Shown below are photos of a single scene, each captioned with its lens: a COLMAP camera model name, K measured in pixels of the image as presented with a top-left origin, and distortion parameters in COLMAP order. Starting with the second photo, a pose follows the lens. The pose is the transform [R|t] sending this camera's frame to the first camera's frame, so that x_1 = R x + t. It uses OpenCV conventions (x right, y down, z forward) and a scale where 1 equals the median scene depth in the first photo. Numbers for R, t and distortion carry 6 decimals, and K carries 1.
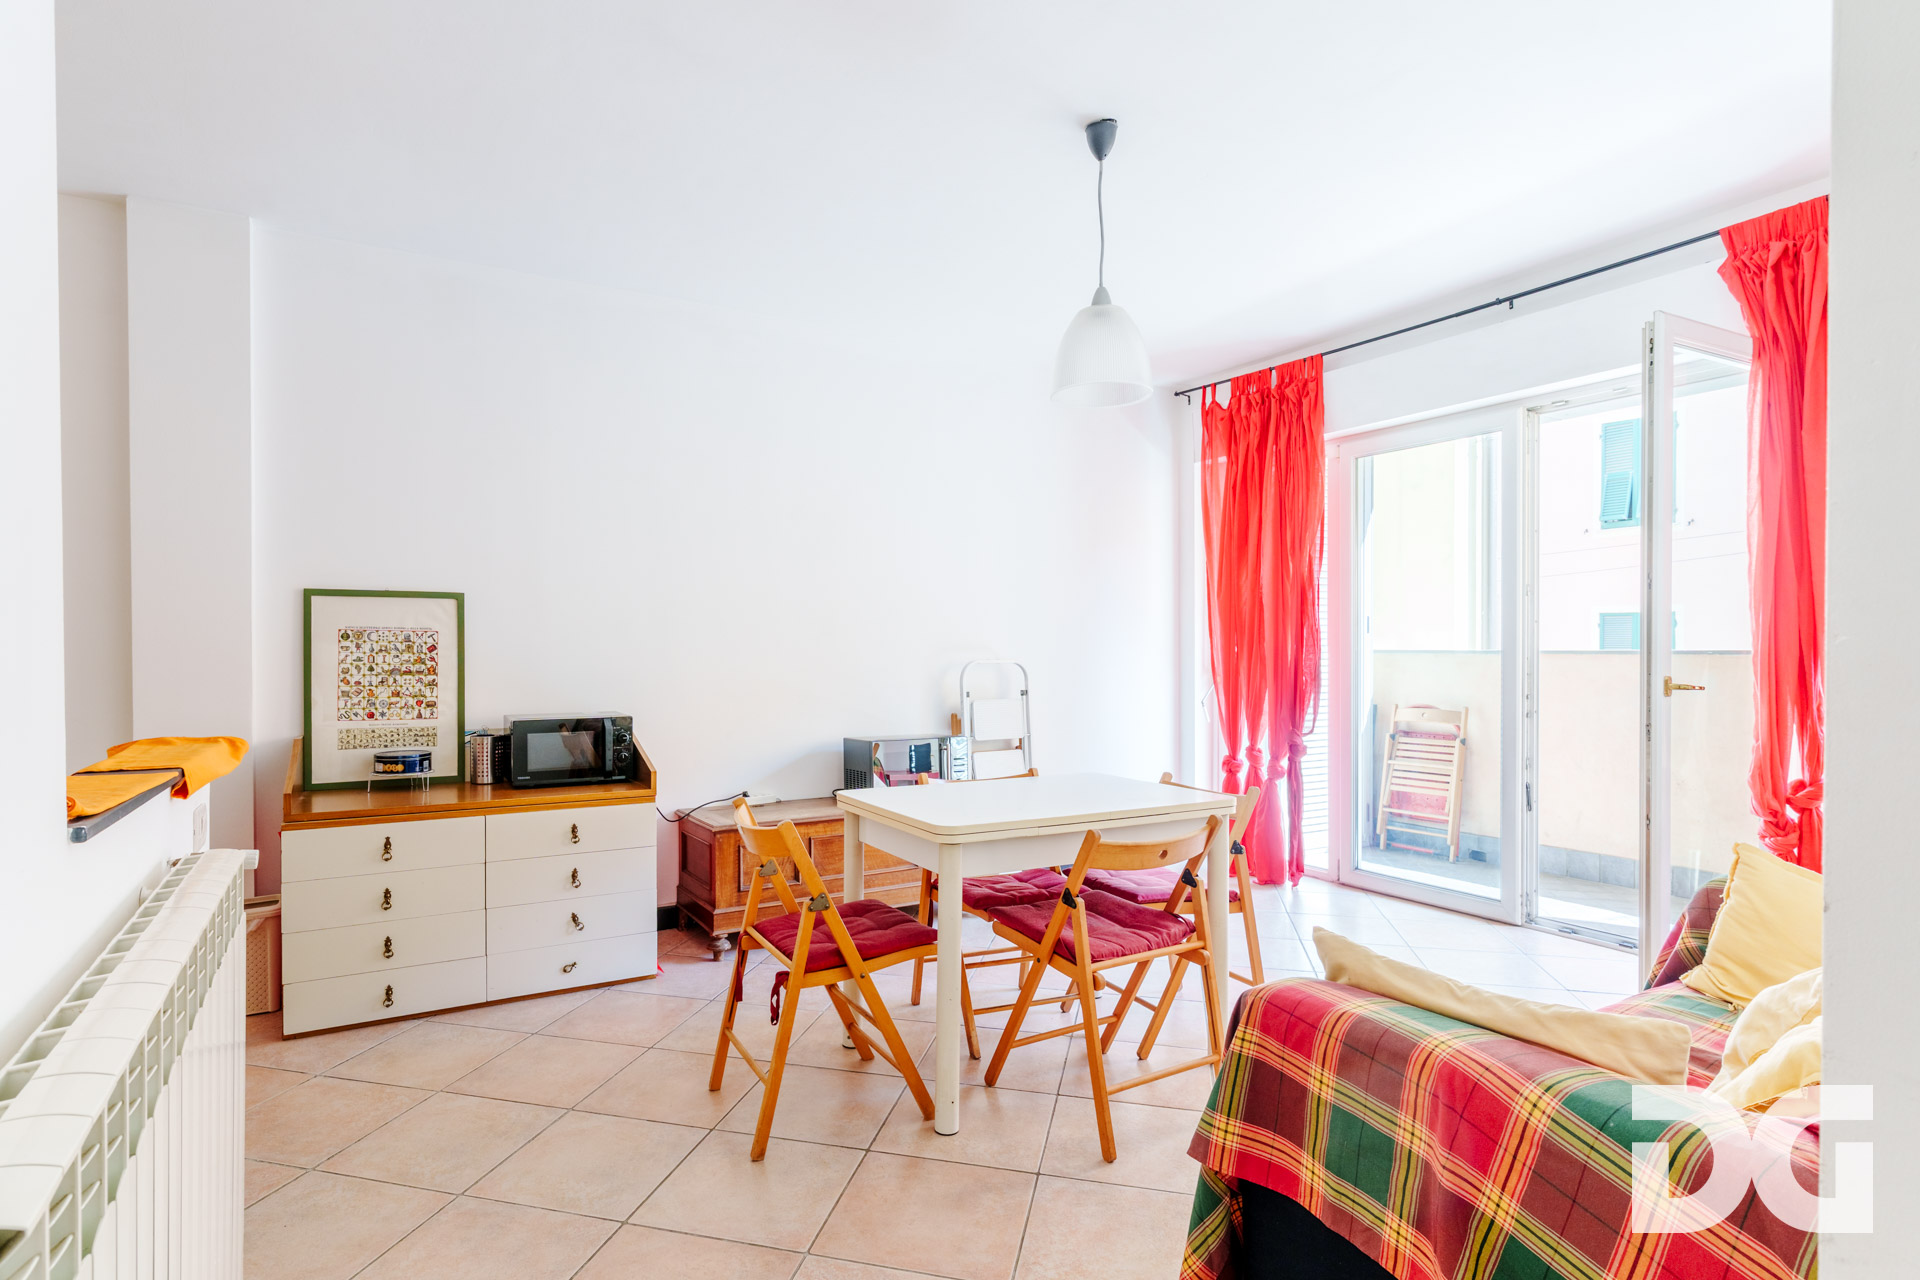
lens RADIAL K [[933.7, 0, 960.0], [0, 933.7, 640.0], [0, 0, 1]] dist [-0.000675, 0.000200]
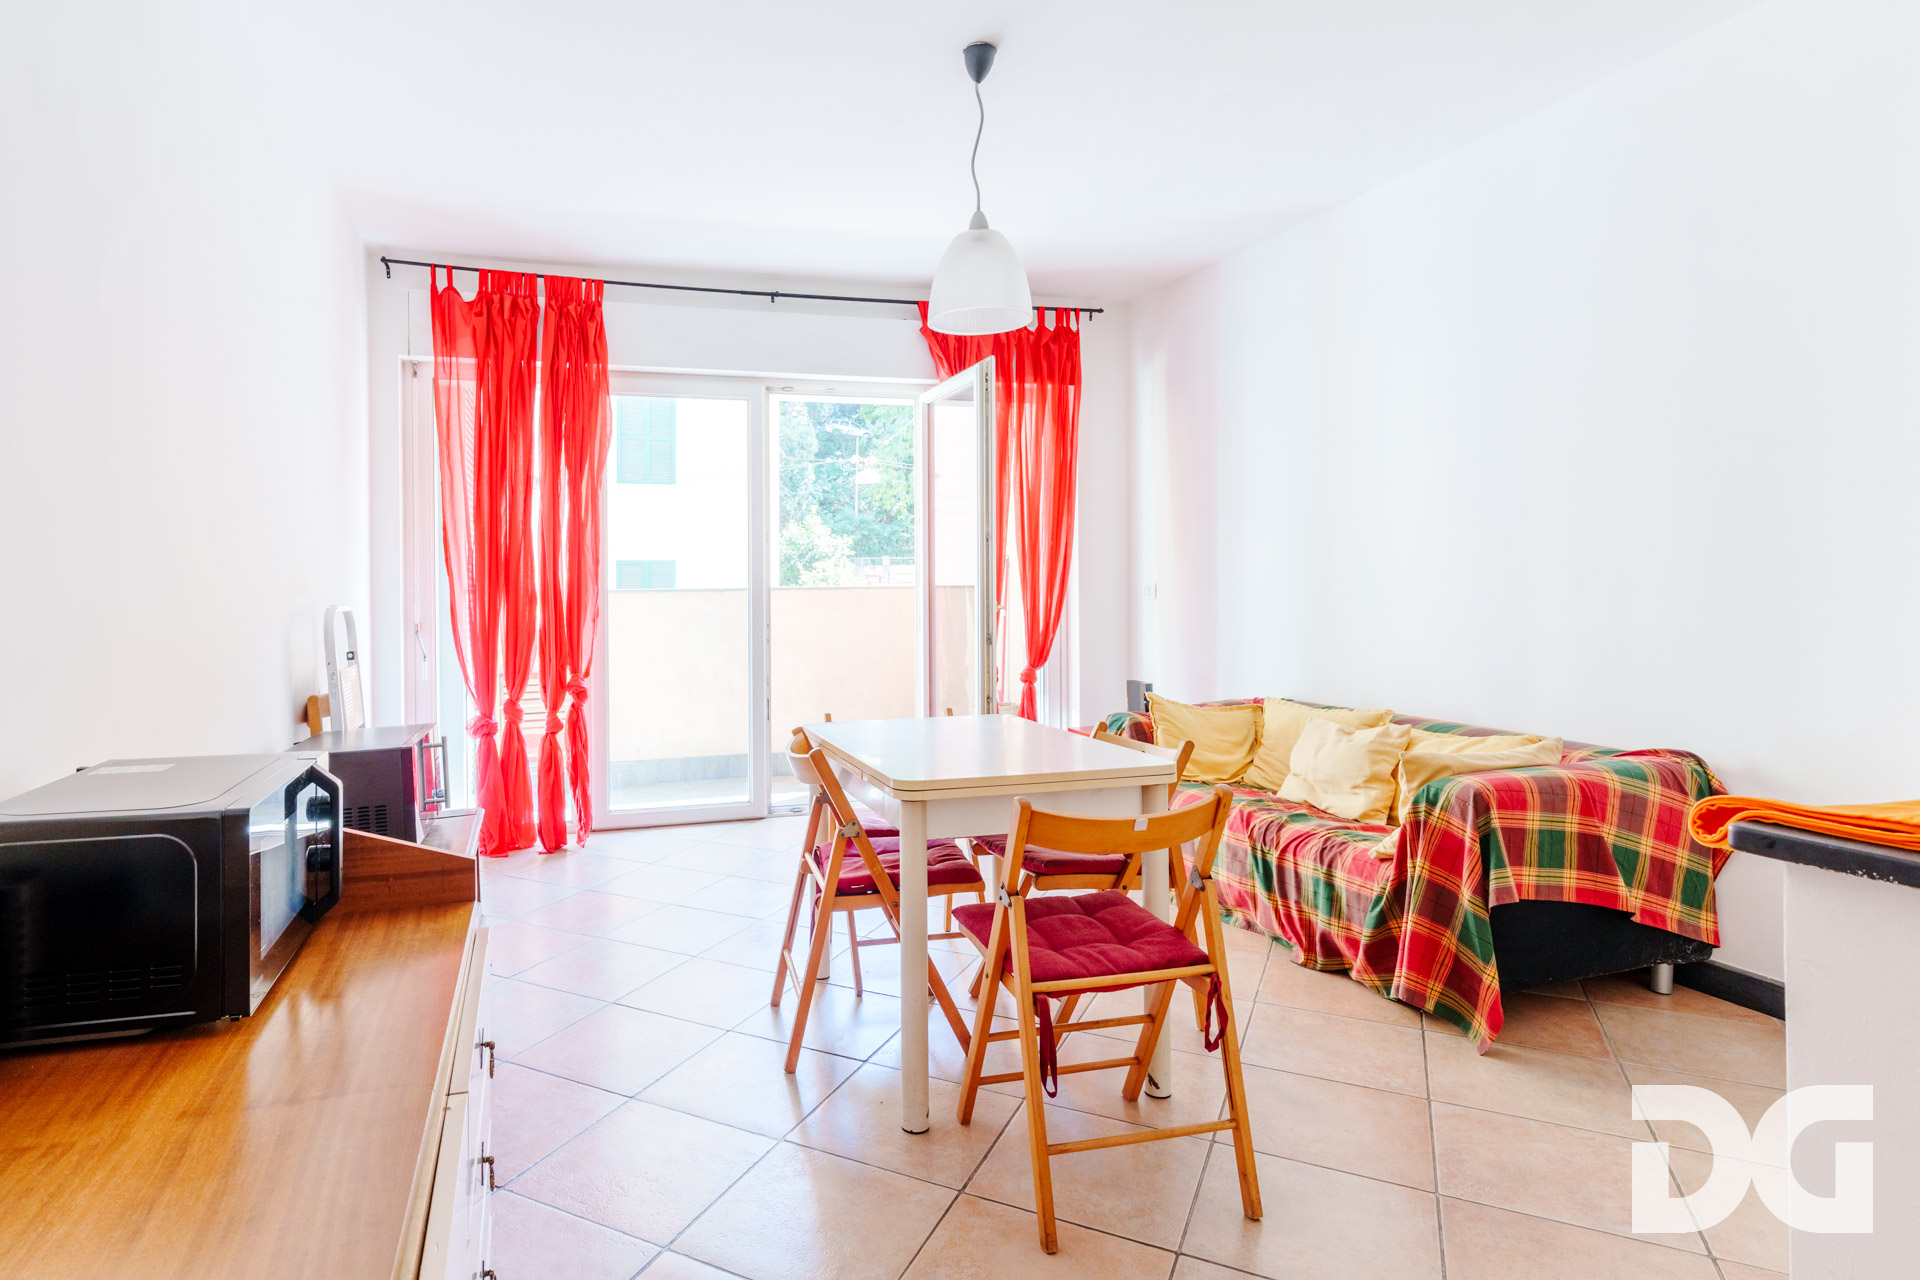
lens RADIAL K [[901.8, 0, 958.8], [0, 901.8, 583.6], [0, 0, 1]] dist [-0.000153, 0.000046]
pose [[0.305000, -0.000167, 0.952352, -0.377565], [0.002799, 0.999996, -0.000721, 0.006367], [-0.952348, 0.002886, 0.304999, 0.365971]]
